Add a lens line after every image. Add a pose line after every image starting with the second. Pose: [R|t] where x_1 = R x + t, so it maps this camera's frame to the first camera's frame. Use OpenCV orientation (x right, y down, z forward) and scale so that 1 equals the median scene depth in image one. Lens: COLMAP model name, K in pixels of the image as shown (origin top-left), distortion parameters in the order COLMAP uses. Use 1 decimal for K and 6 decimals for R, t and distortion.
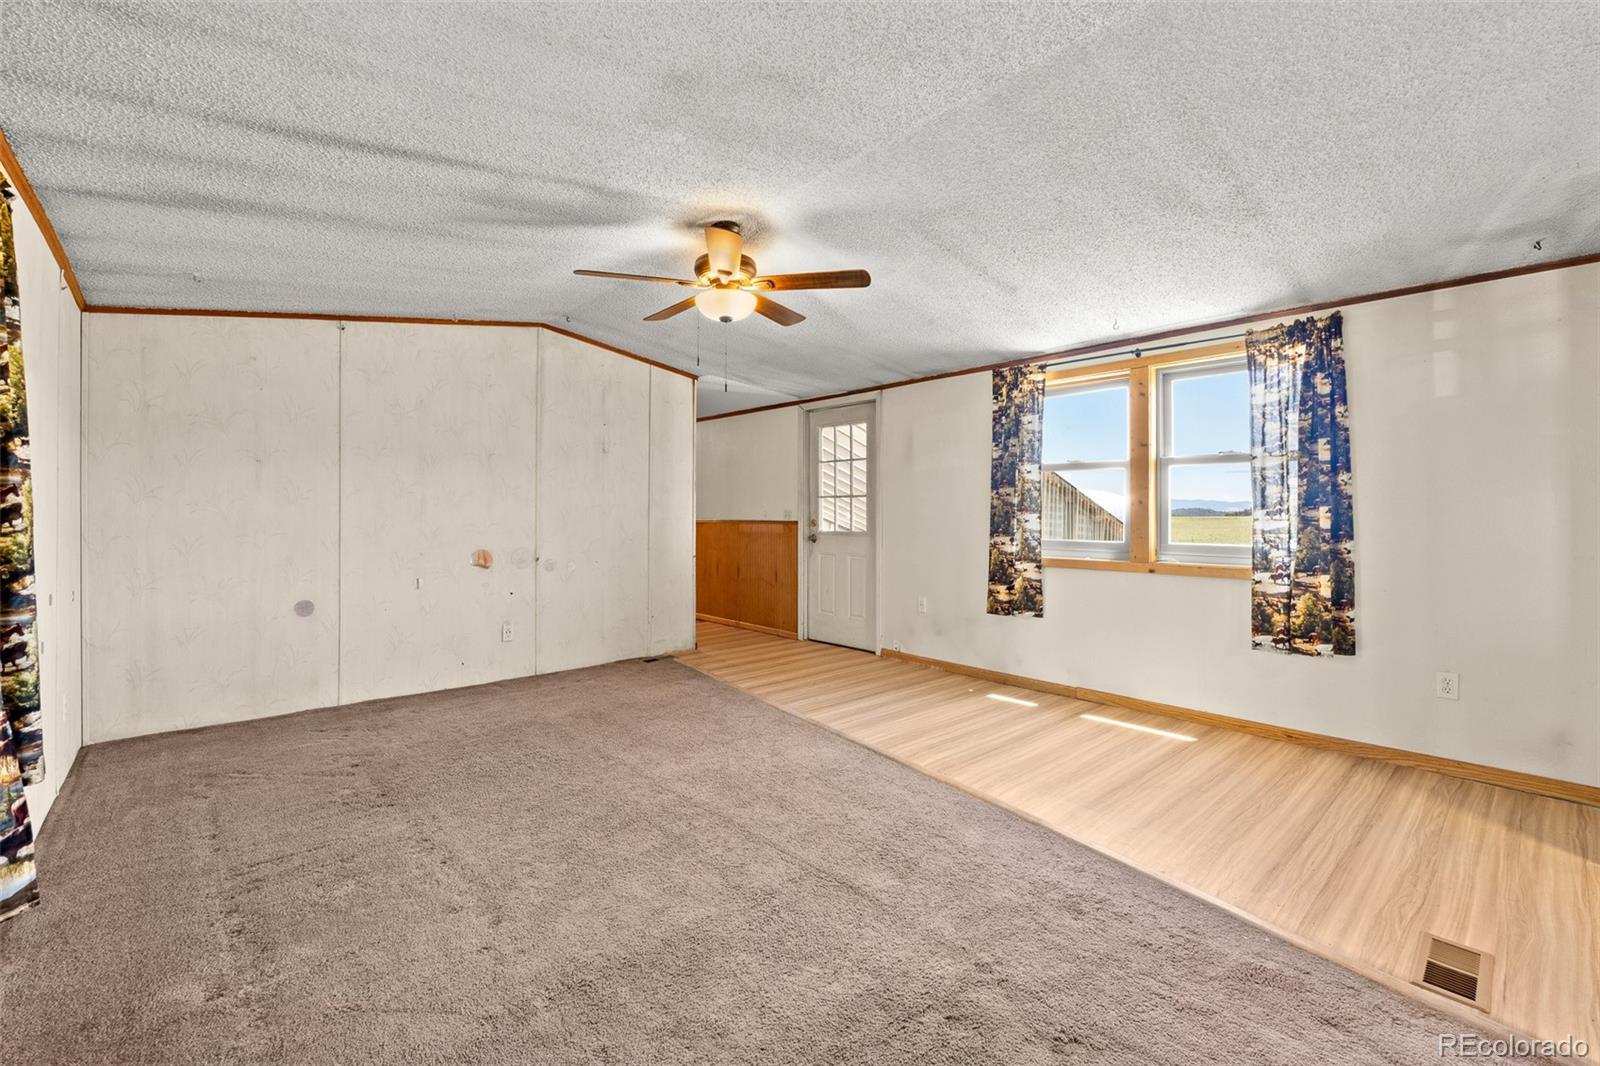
lens RADIAL K [[681.4, 0, 805.2], [0, 681.4, 515.9], [0, 0, 1]] dist [-0.004095, -0.000365]
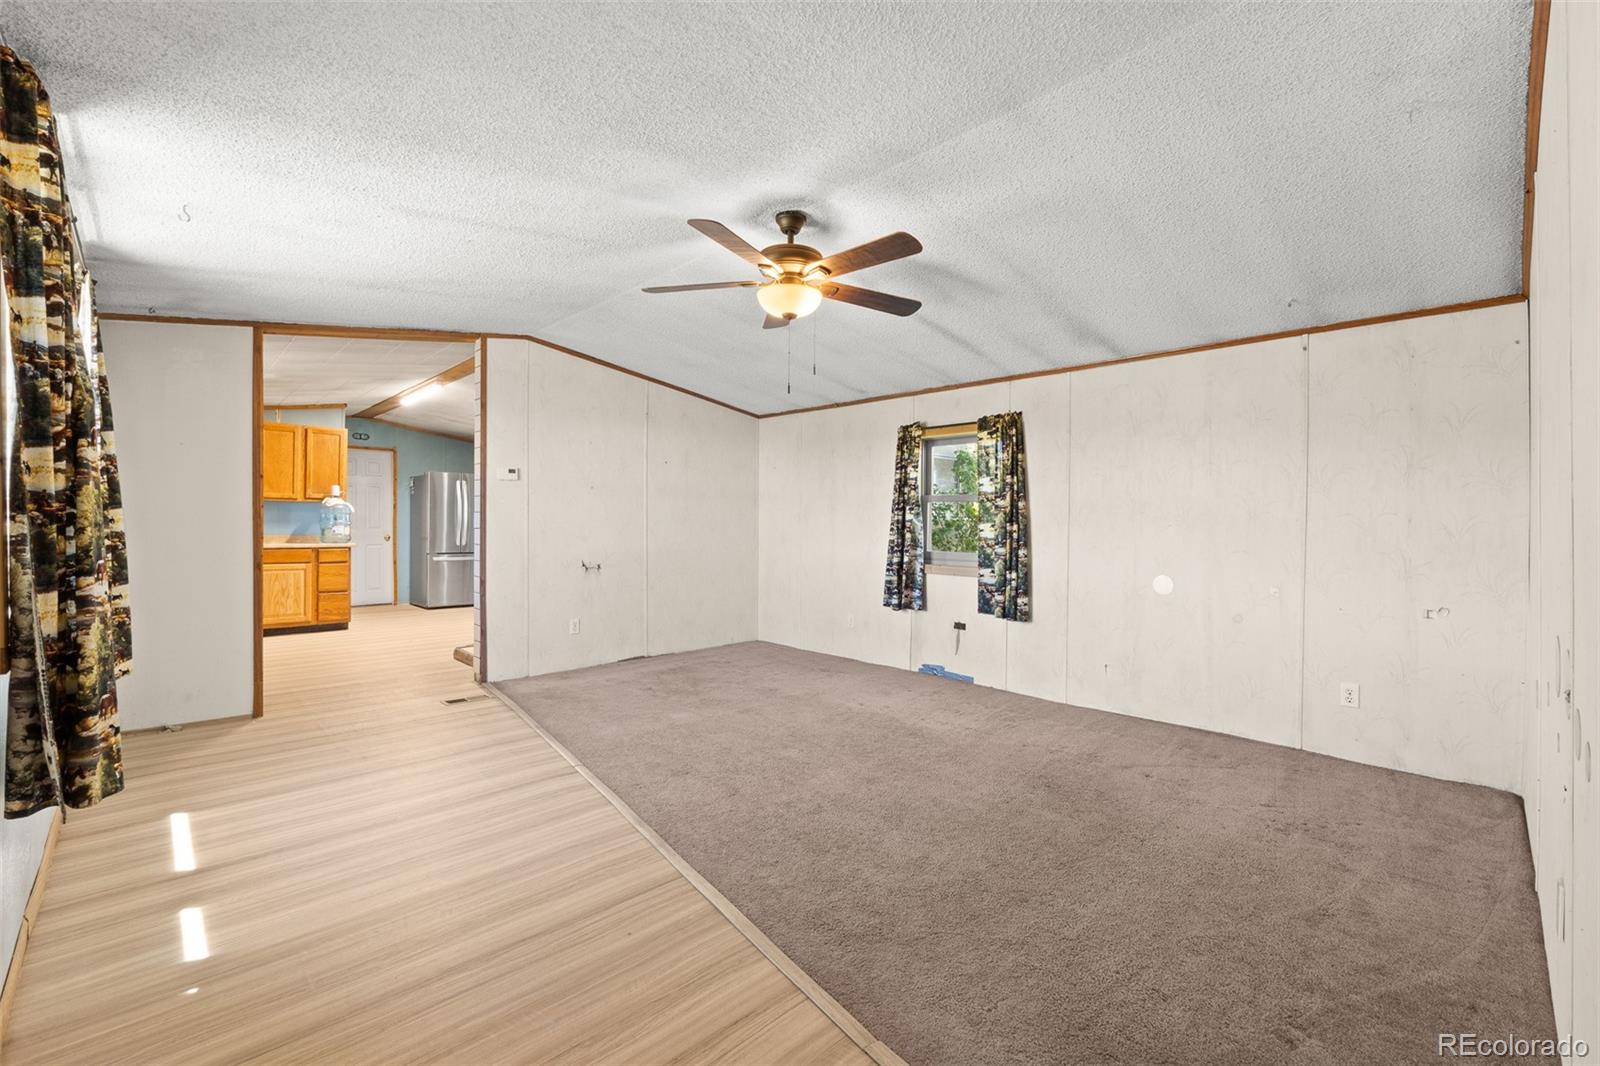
lens RADIAL K [[683.4, 0, 800.0], [0, 683.4, 533.0], [0, 0, 1]] dist [-0.000499, -0.000102]
pose [[-0.999733, -0.009117, -0.021246, -0.110247], [-0.009600, 0.999695, 0.022751, -0.011168], [0.021032, 0.022949, -0.999515, 1.806139]]
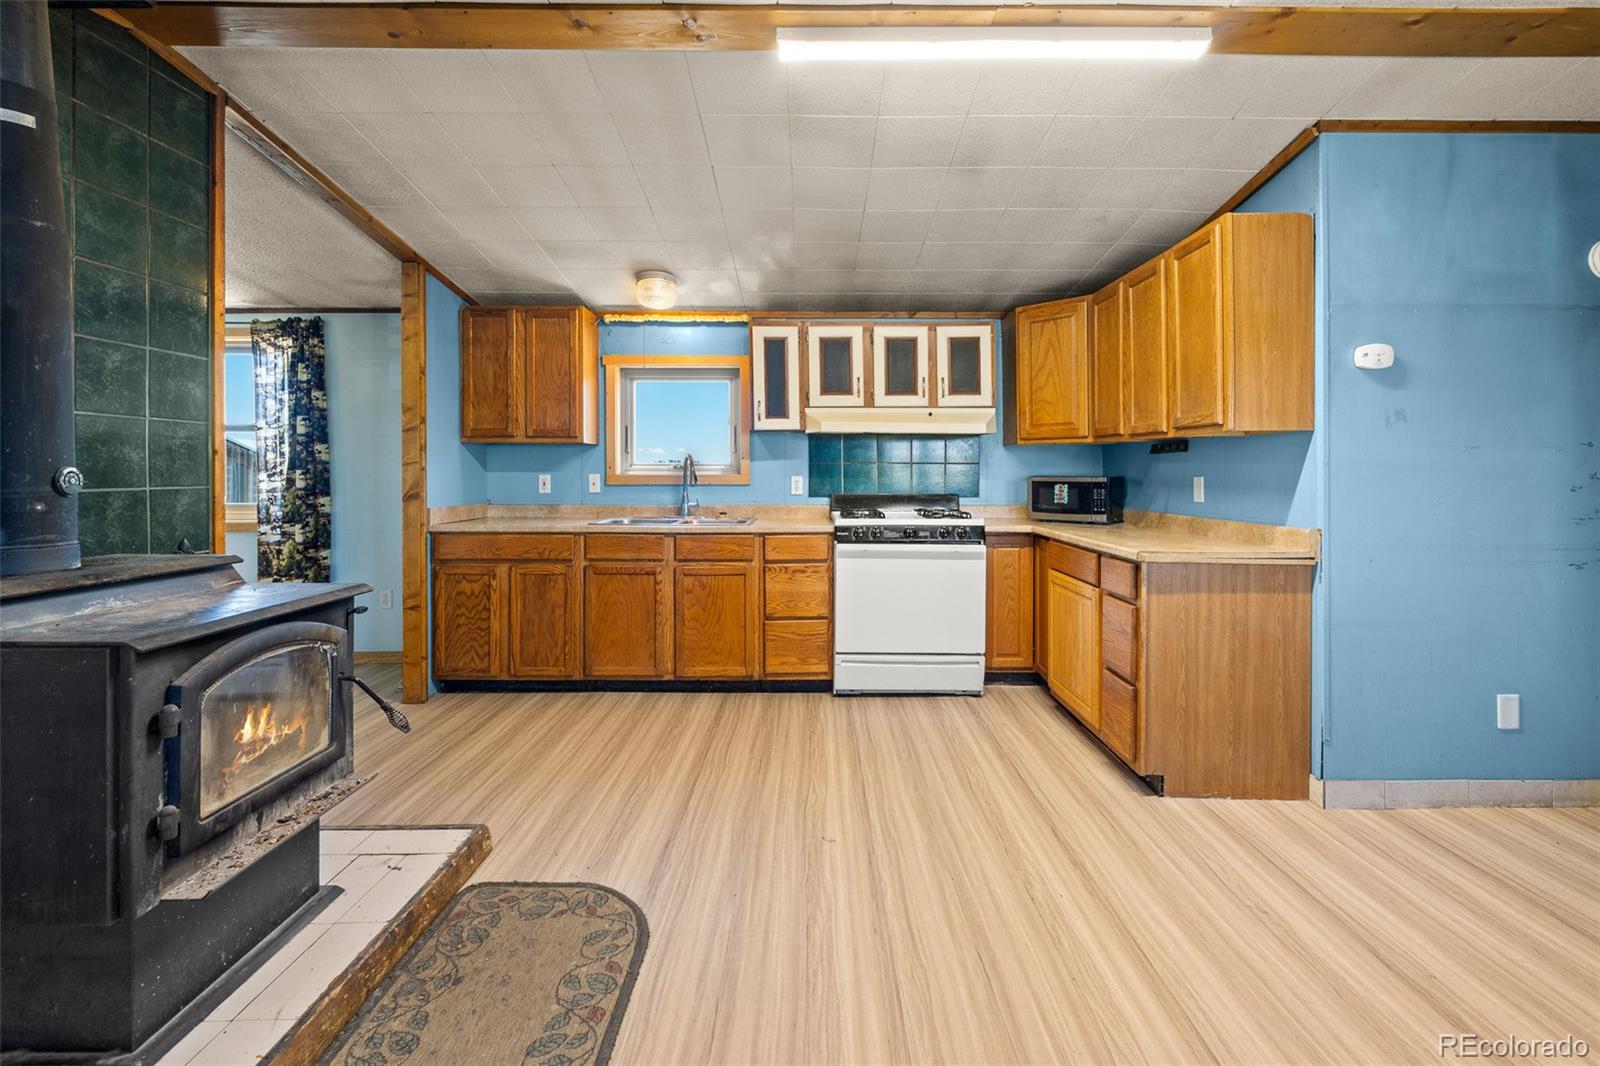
lens RADIAL K [[688.4, 0, 817.0], [0, 688.4, 470.6], [0, 0, 1]] dist [-0.005901, -0.000261]
pose [[0.672320, 0.000901, 0.740261, 0.435895], [0.004173, 0.999979, -0.005007, -0.002217], [-0.740249, 0.006456, 0.672301, -0.521494]]
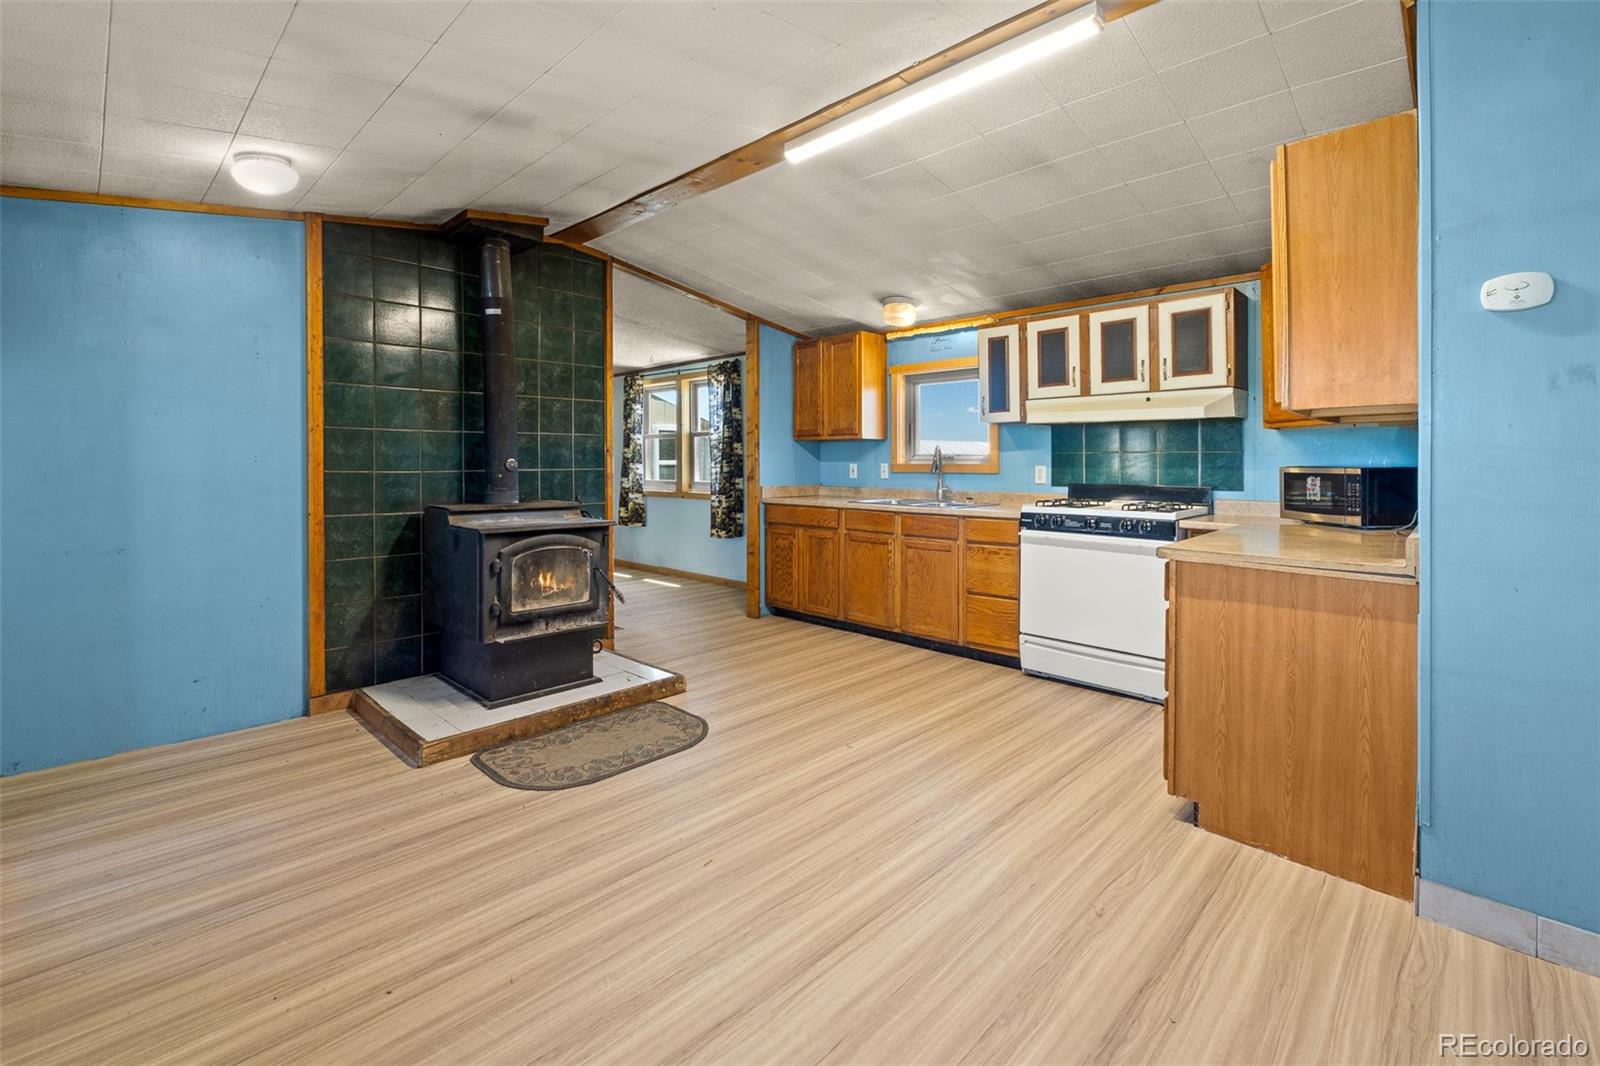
lens RADIAL K [[698.6, 0, 812.7], [0, 698.6, 465.8], [0, 0, 1]] dist [-0.003818, -0.000517]
pose [[0.997684, 0.000106, 0.068012, 0.816469], [-0.000071, 1.000000, -0.000510, 0.002425], [-0.068012, 0.000504, 0.997684, -0.931330]]
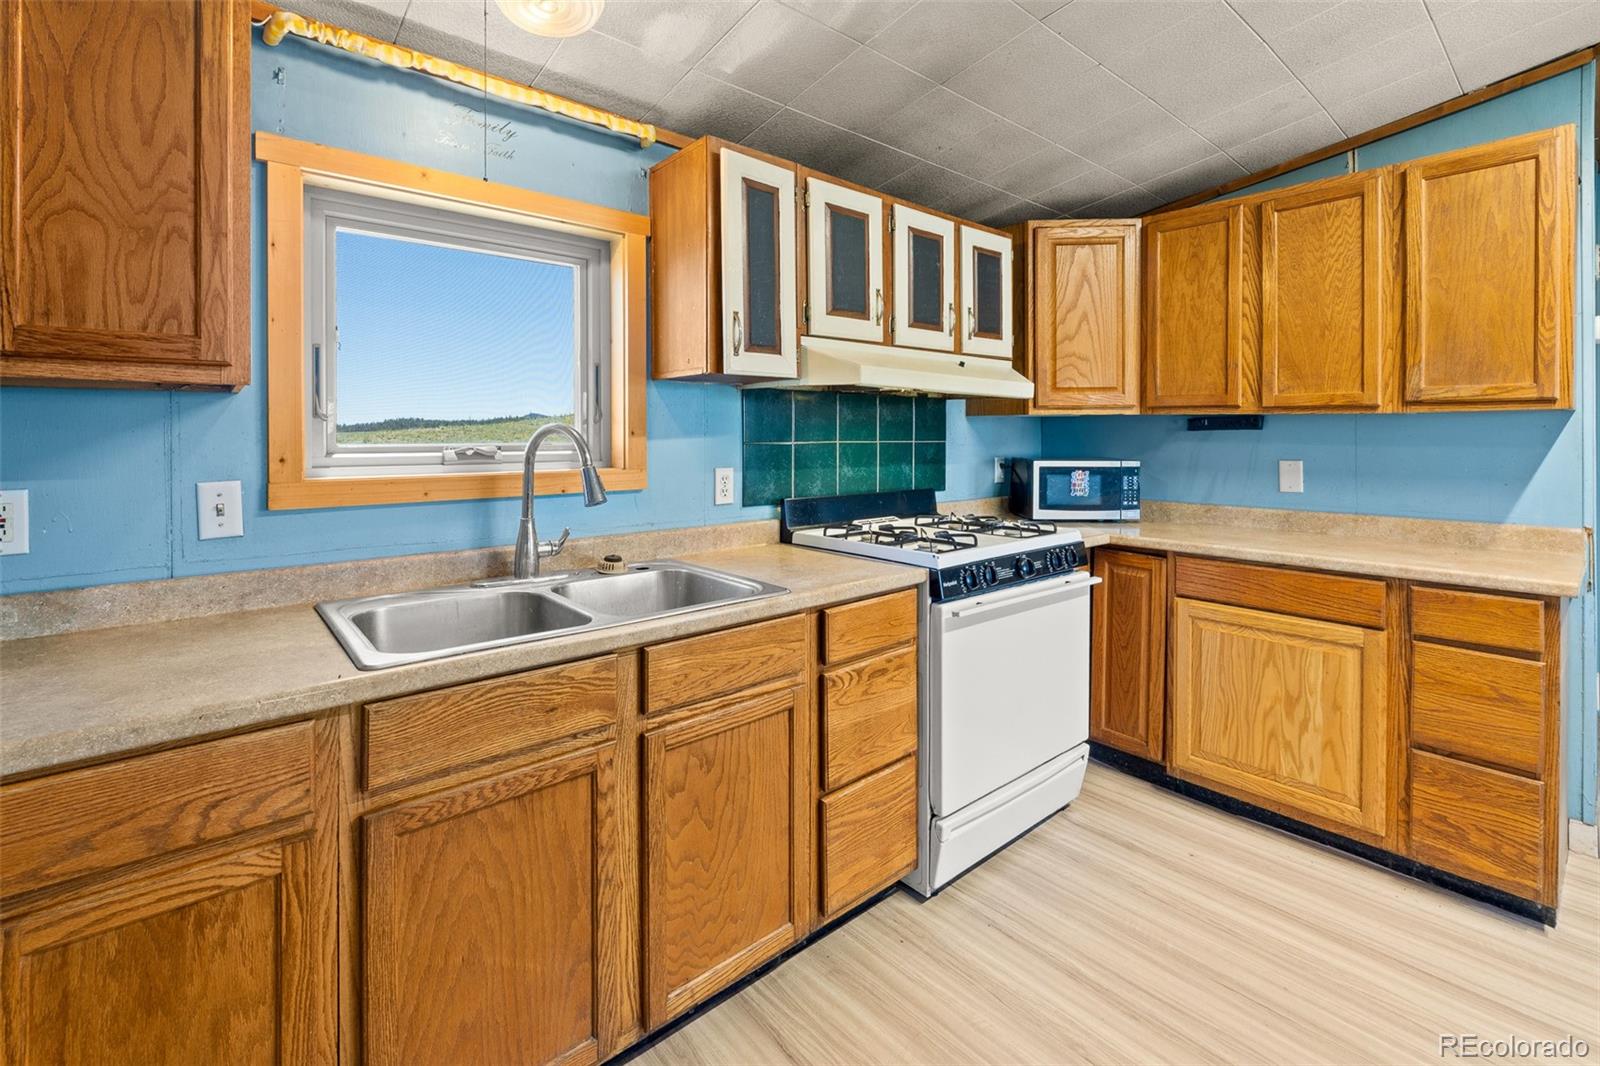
lens RADIAL K [[707.5, 0, 801.9], [0, 707.5, 430.1], [0, 0, 1]] dist [-0.003271, -0.000598]
pose [[0.037197, 0.006045, 0.999290, 0.673535], [0.006035, 0.999962, -0.006274, -0.029250], [-0.999290, 0.006264, 0.037159, 0.241249]]
